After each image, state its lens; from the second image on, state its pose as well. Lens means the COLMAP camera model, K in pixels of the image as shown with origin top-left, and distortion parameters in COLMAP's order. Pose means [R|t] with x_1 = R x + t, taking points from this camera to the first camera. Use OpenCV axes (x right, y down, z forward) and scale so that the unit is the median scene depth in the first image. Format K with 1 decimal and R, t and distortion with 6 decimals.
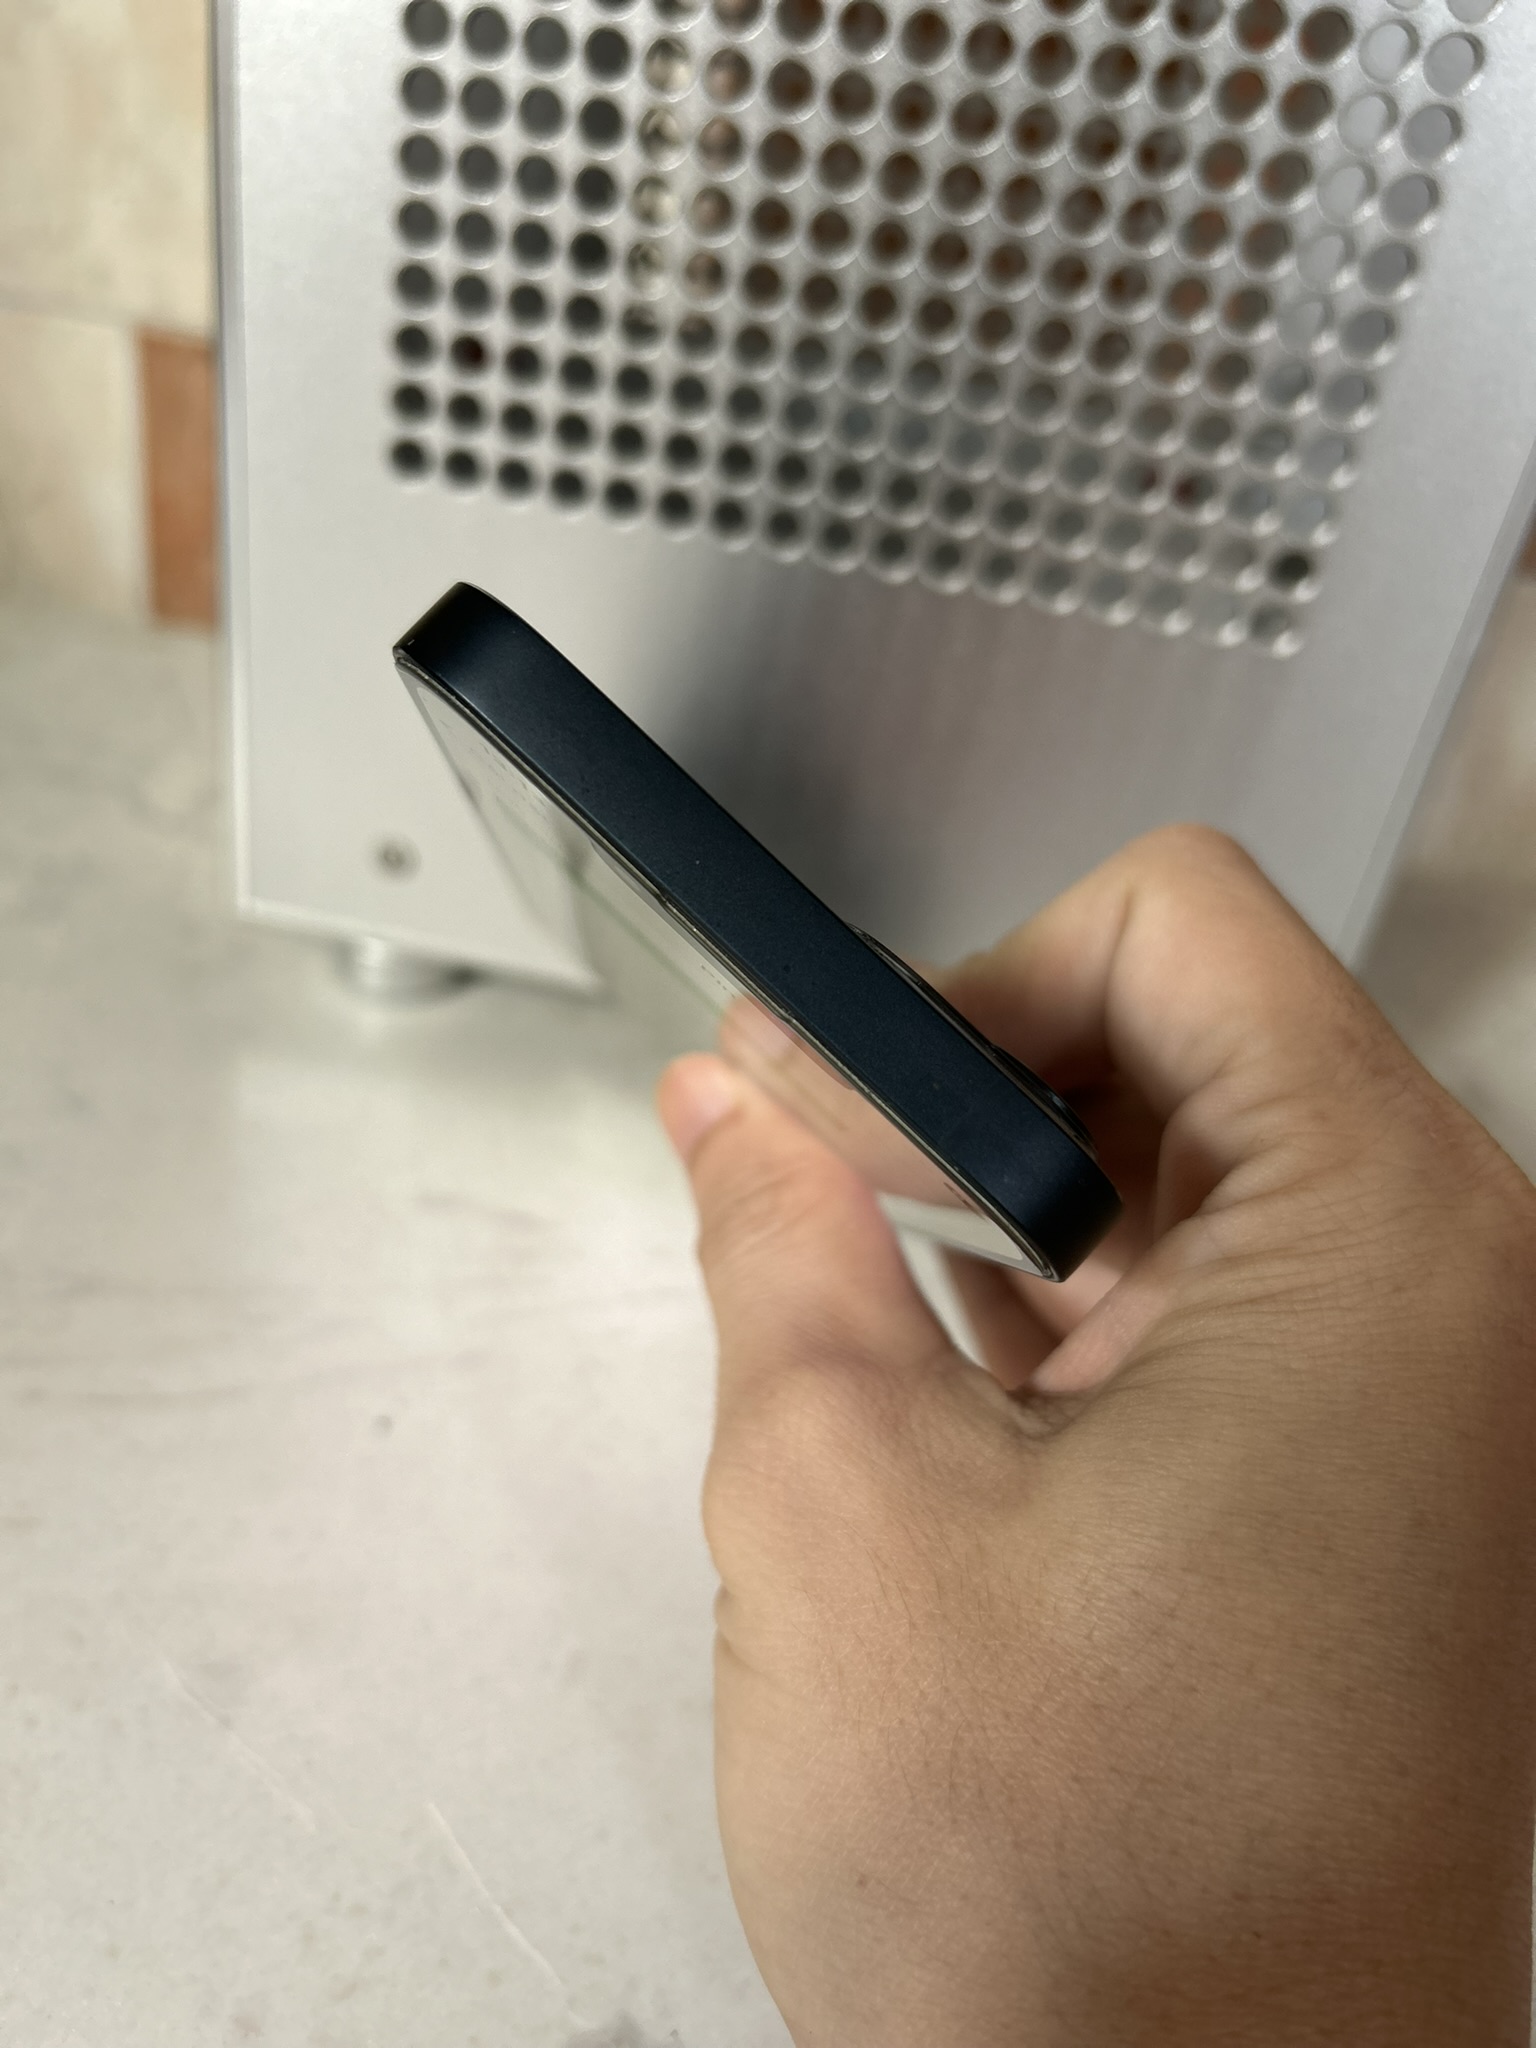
lens RADIAL K [[1665.0, 0, 768.0], [0, 1665.0, 1024.0], [0, 0, 1]] dist [-0.031339, -0.000497]
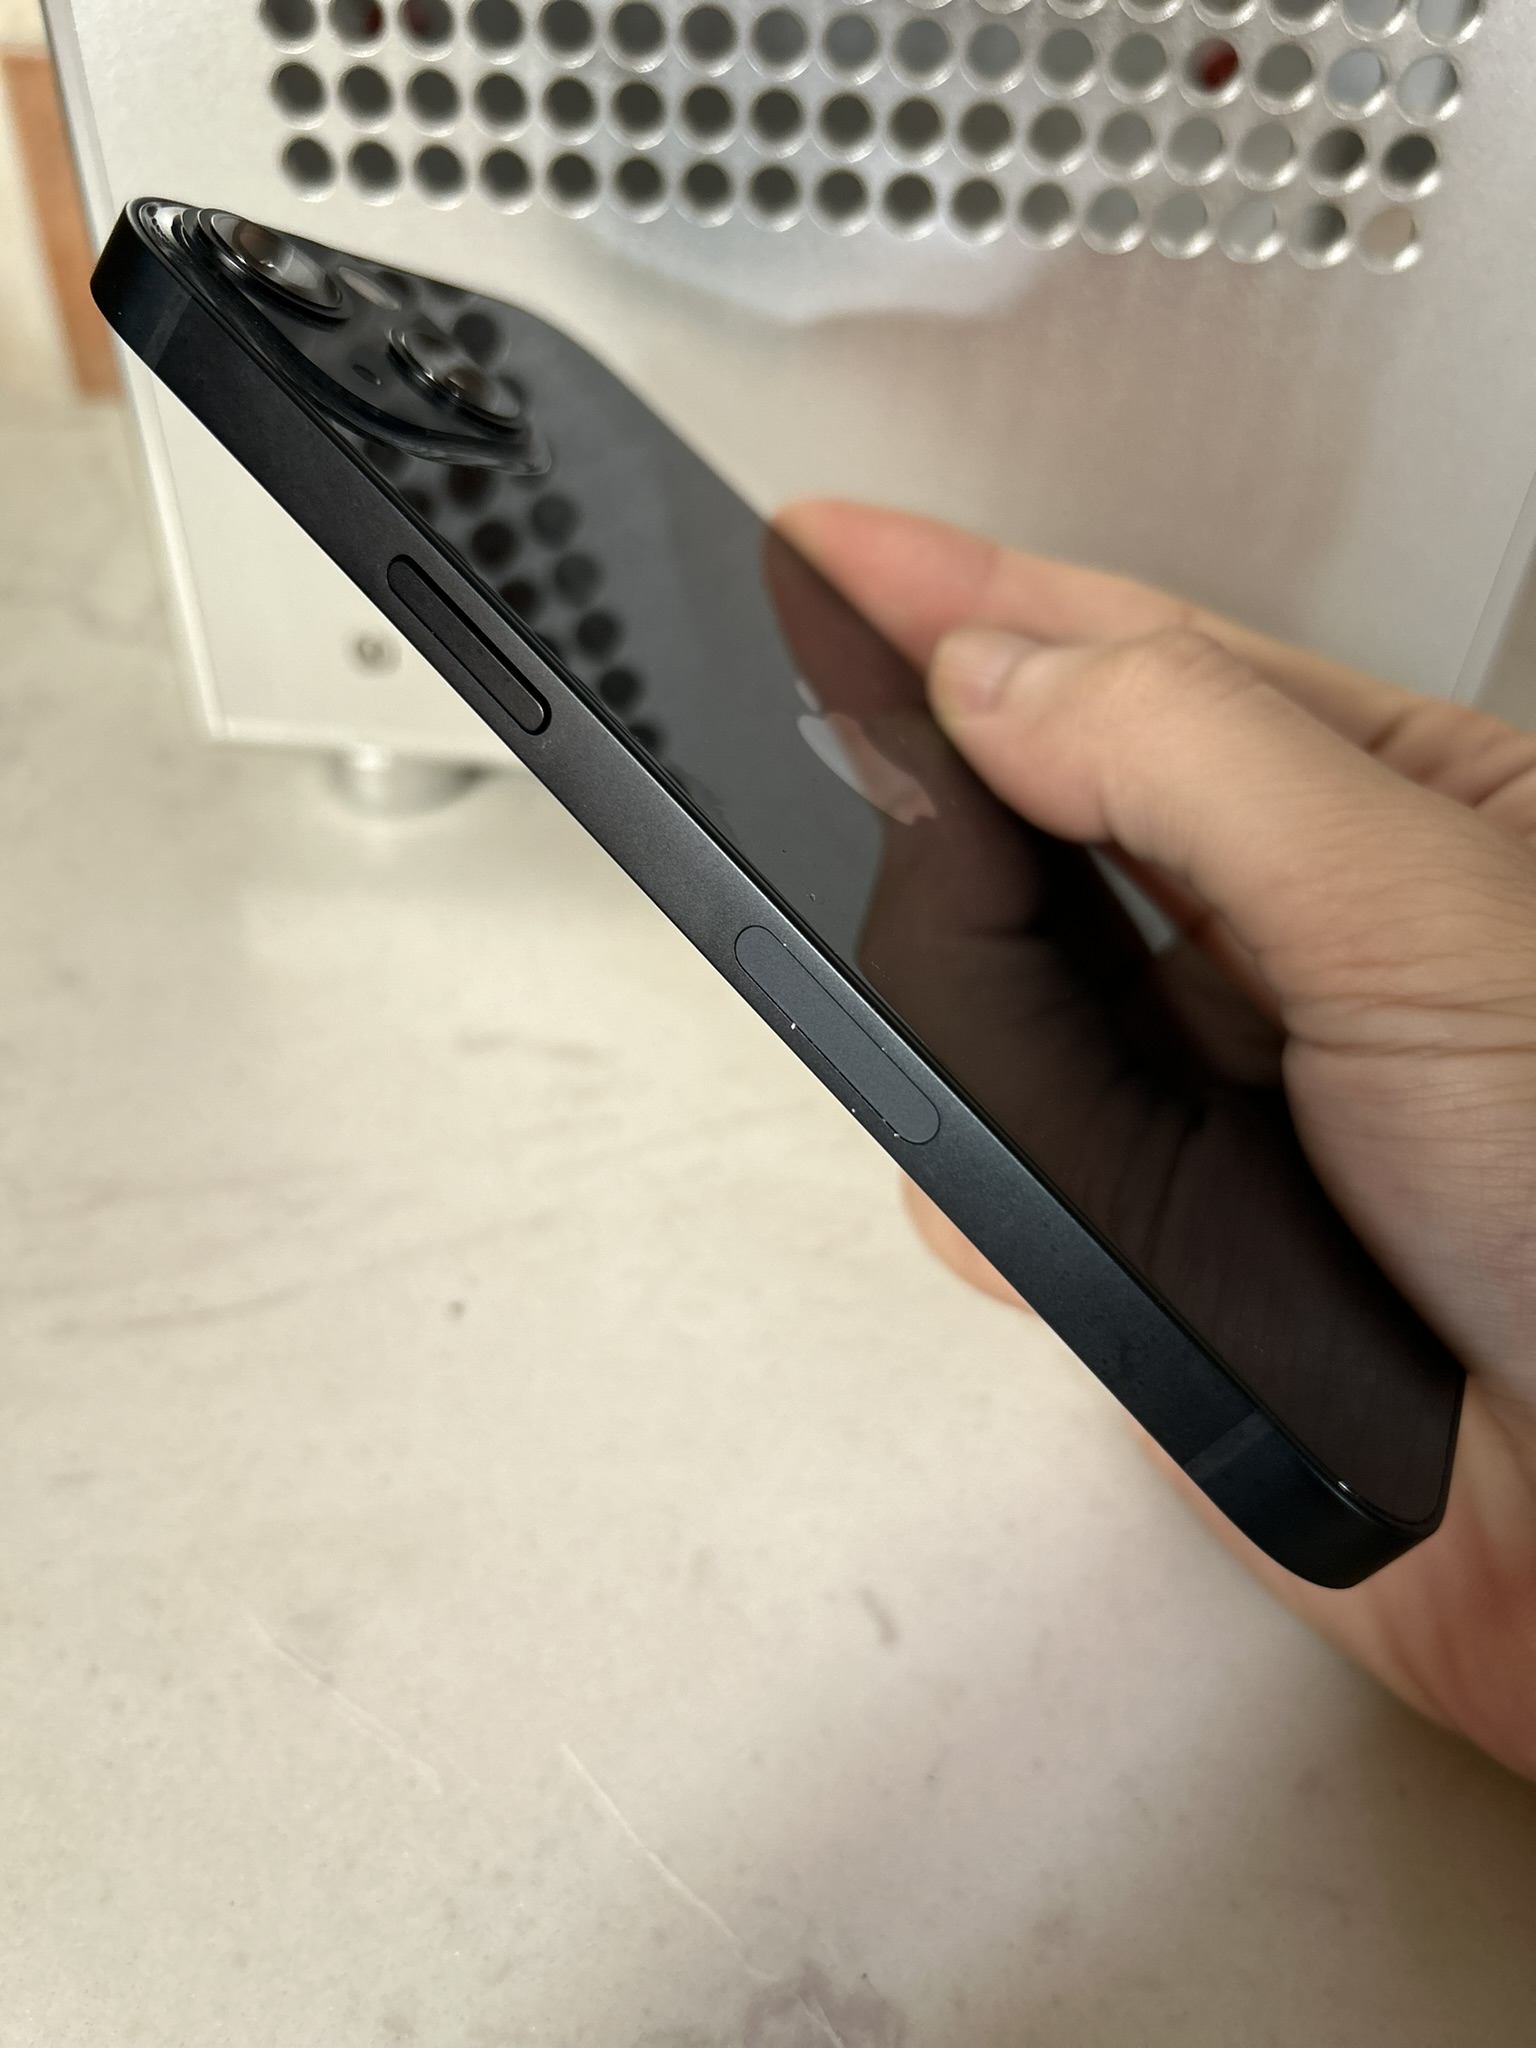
lens RADIAL K [[1665.0, 0, 768.0], [0, 1665.0, 1024.0], [0, 0, 1]] dist [-0.031339, -0.000497]
pose [[0.992341, -0.115980, -0.042519, -0.007256], [0.121753, 0.976454, 0.178082, -0.049660], [0.020864, -0.181895, 0.983097, 0.146056]]
